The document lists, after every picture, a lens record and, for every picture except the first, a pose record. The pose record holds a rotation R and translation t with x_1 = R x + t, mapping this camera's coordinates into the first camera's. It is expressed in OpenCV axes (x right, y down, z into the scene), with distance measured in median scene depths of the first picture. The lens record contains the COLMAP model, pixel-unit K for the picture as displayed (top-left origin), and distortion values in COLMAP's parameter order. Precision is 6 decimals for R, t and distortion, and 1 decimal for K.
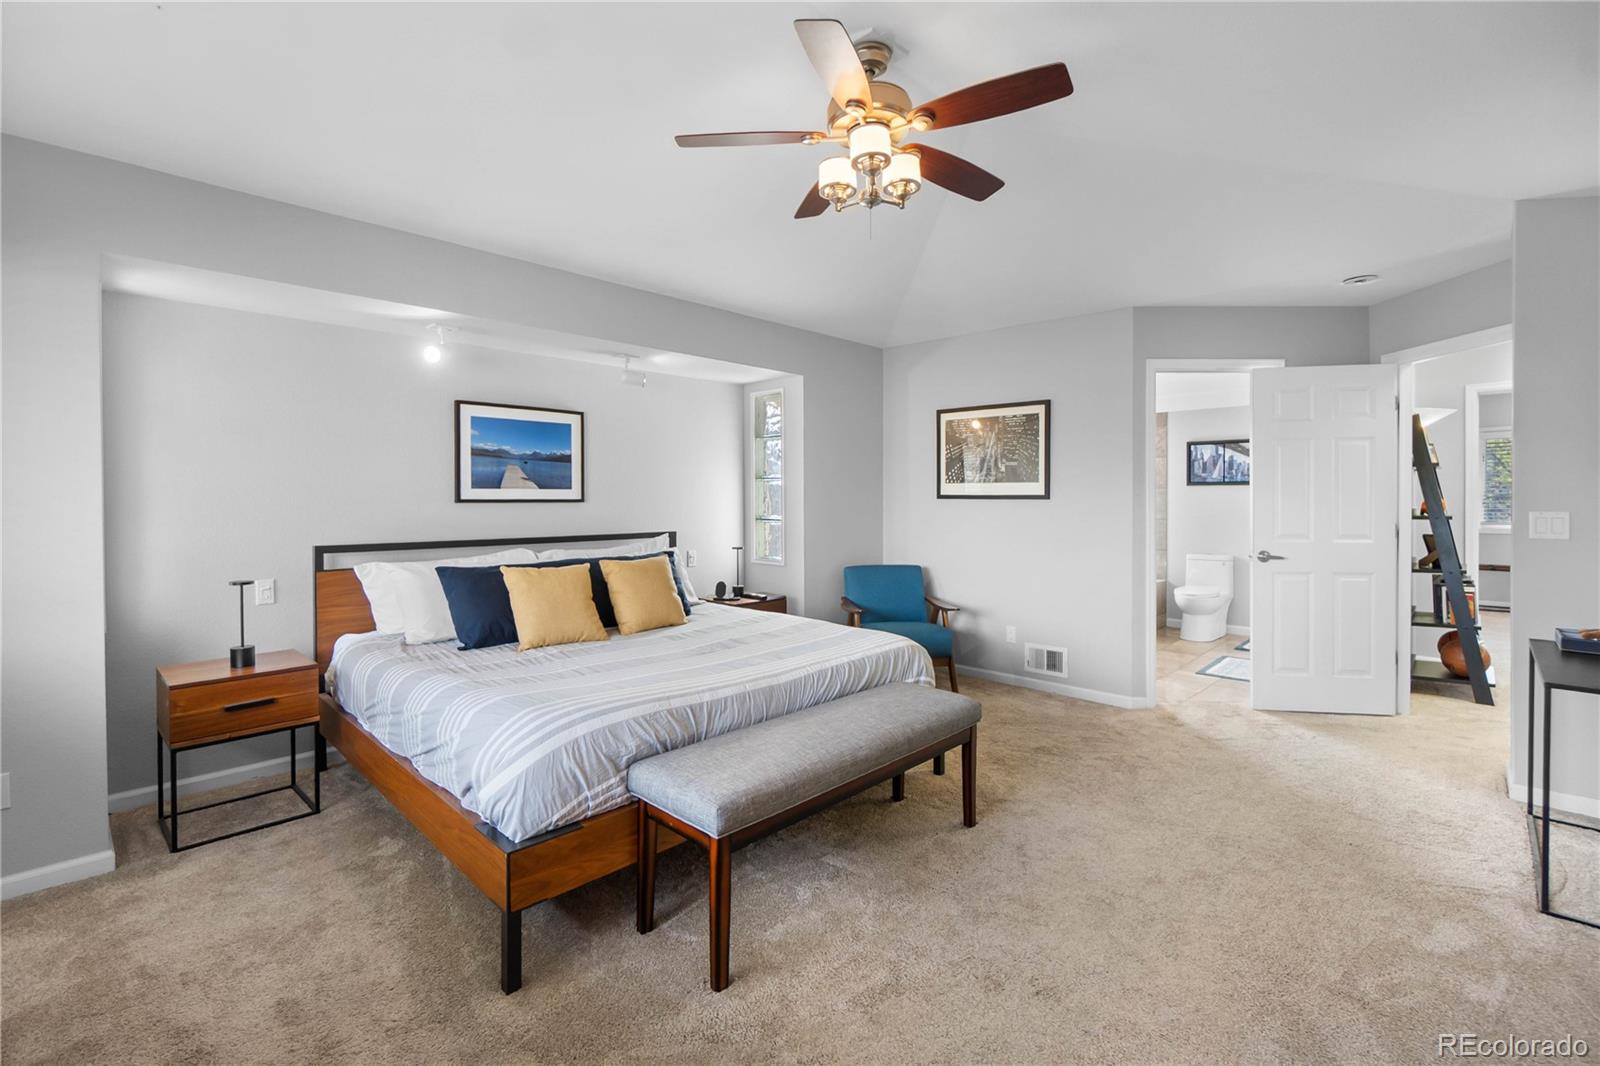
lens RADIAL K [[699.3, 0, 783.0], [0, 699.3, 498.8], [0, 0, 1]] dist [-0.000603, -0.000014]
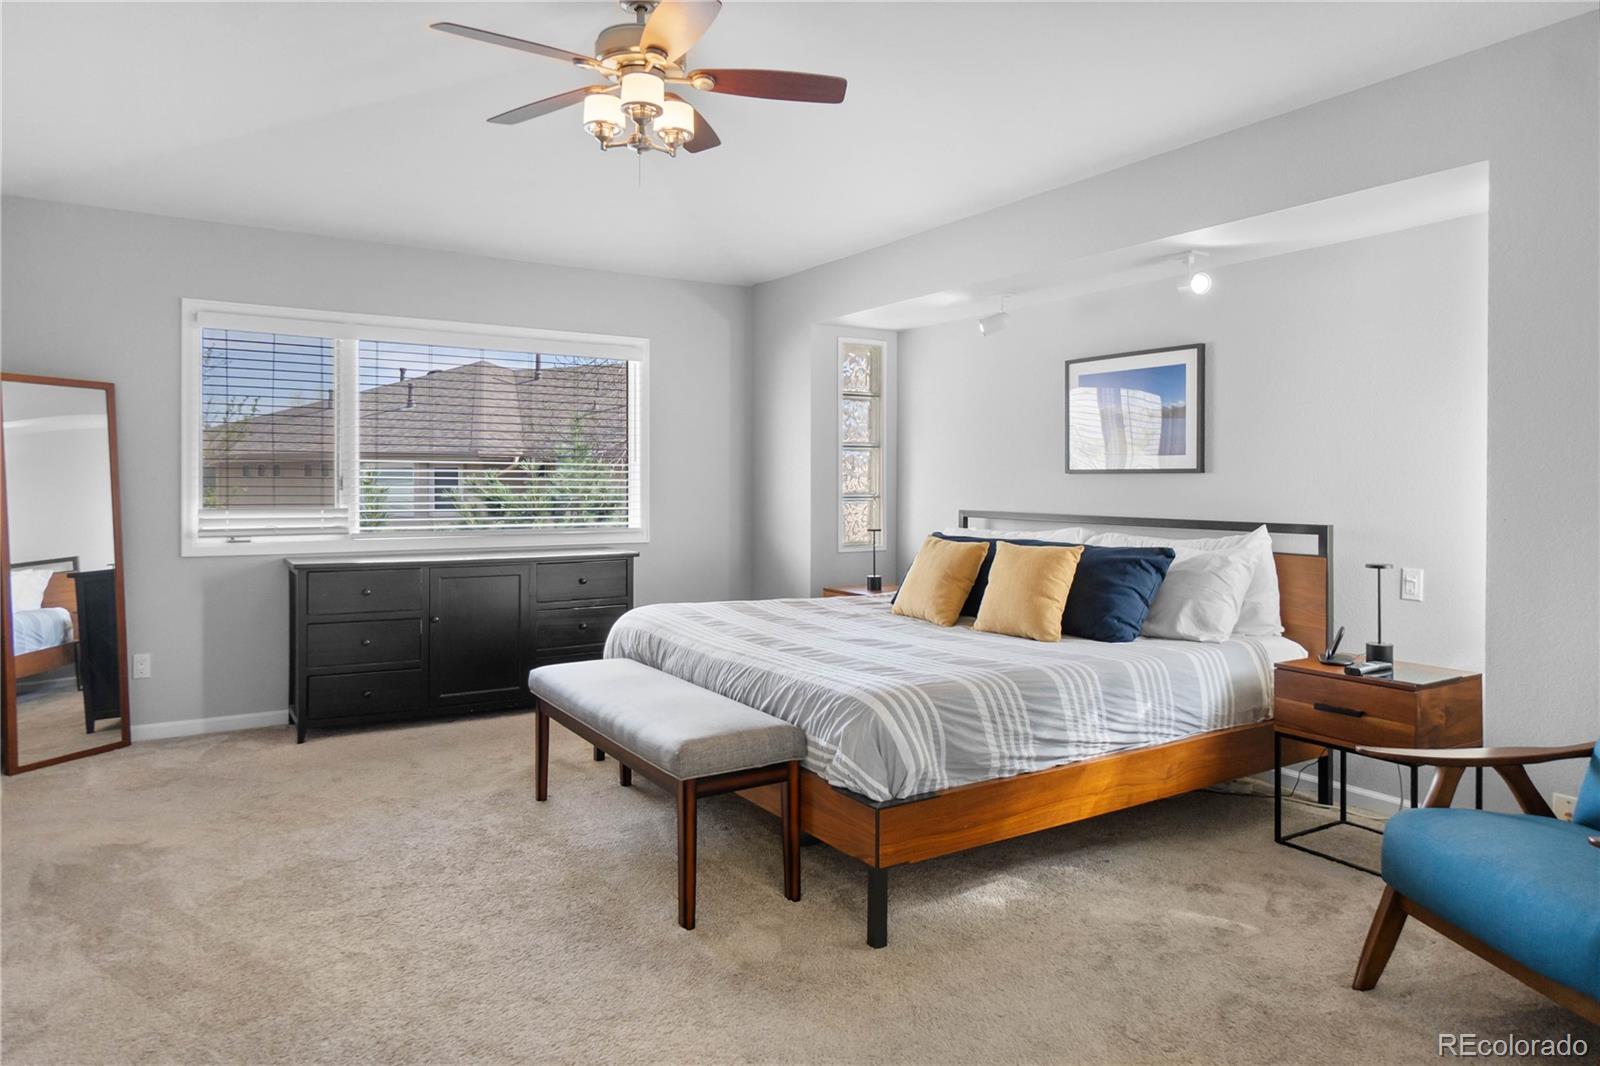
lens RADIAL K [[979.4, 0, 802.5], [0, 979.4, 482.2], [0, 0, 1]] dist [0.002931, 0.000654]
pose [[-0.210816, 0.004805, -0.977514, 0.837554], [-0.001296, 0.999986, 0.005195, 0.010672], [0.977525, 0.002362, -0.210806, 0.915699]]
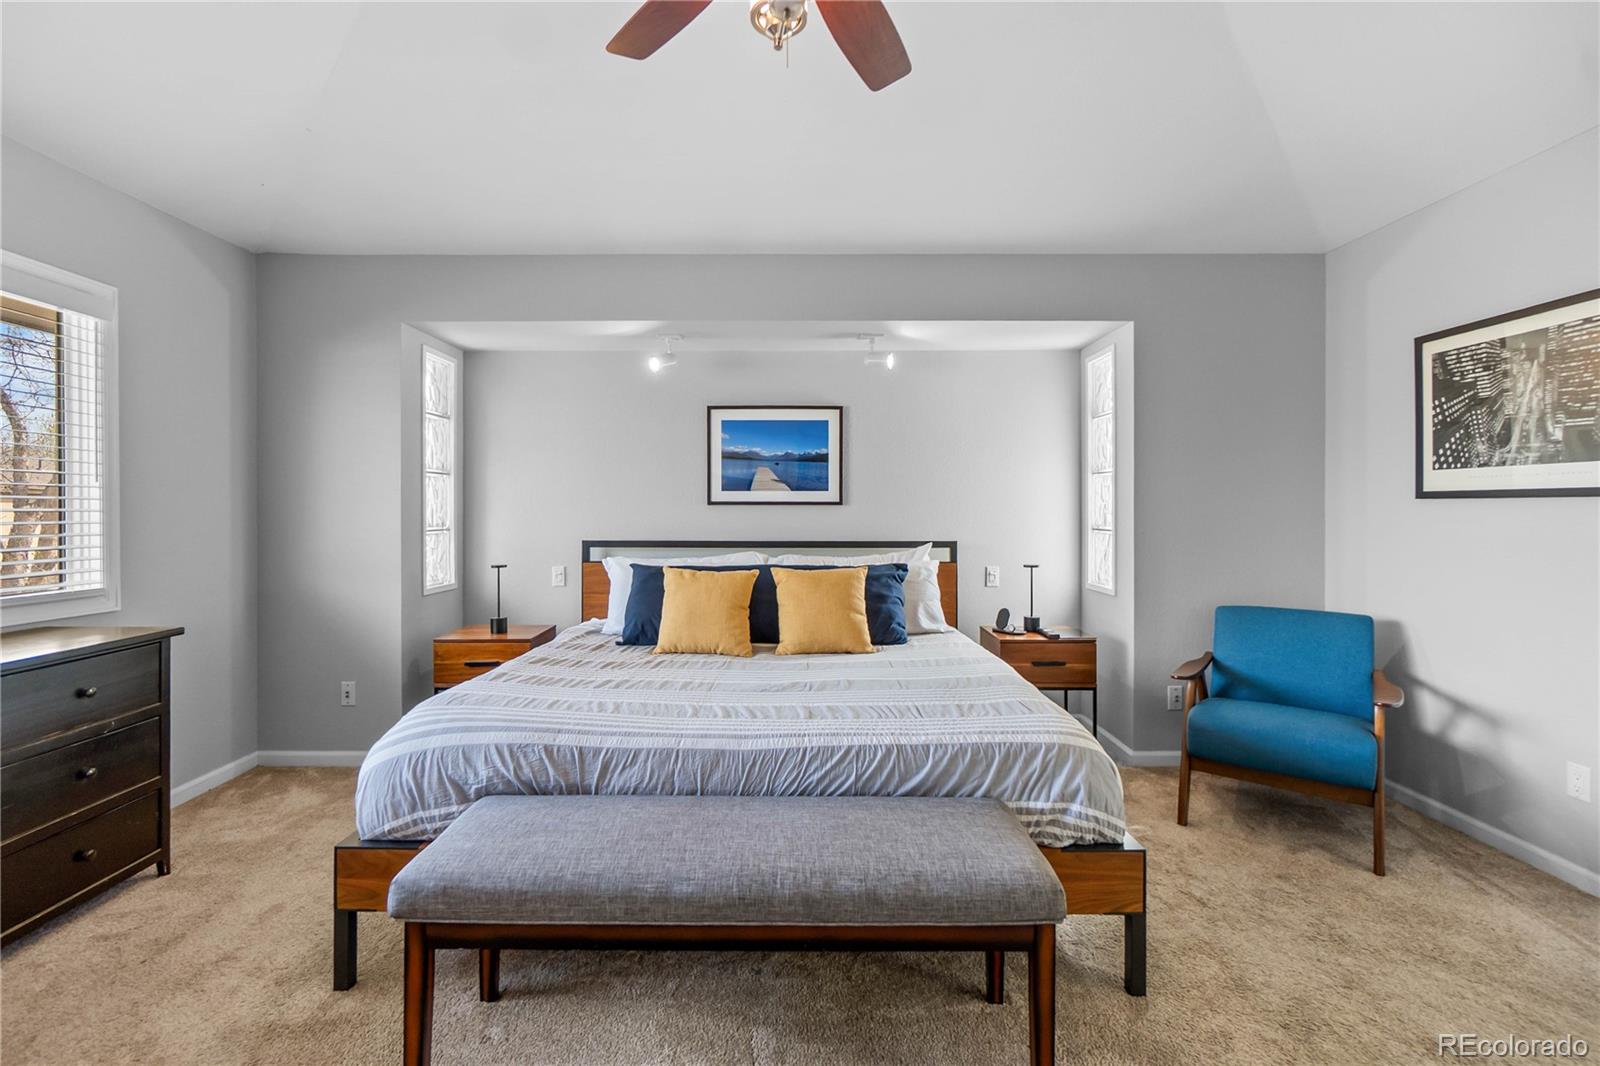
lens RADIAL K [[699.3, 0, 788.6], [0, 699.3, 508.0], [0, 0, 1]] dist [-0.002270, -0.000043]
pose [[0.703460, -0.001144, -0.710734, 0.348282], [-0.001807, 0.999993, -0.003398, 0.013316], [0.710733, 0.003675, 0.703452, 0.346905]]
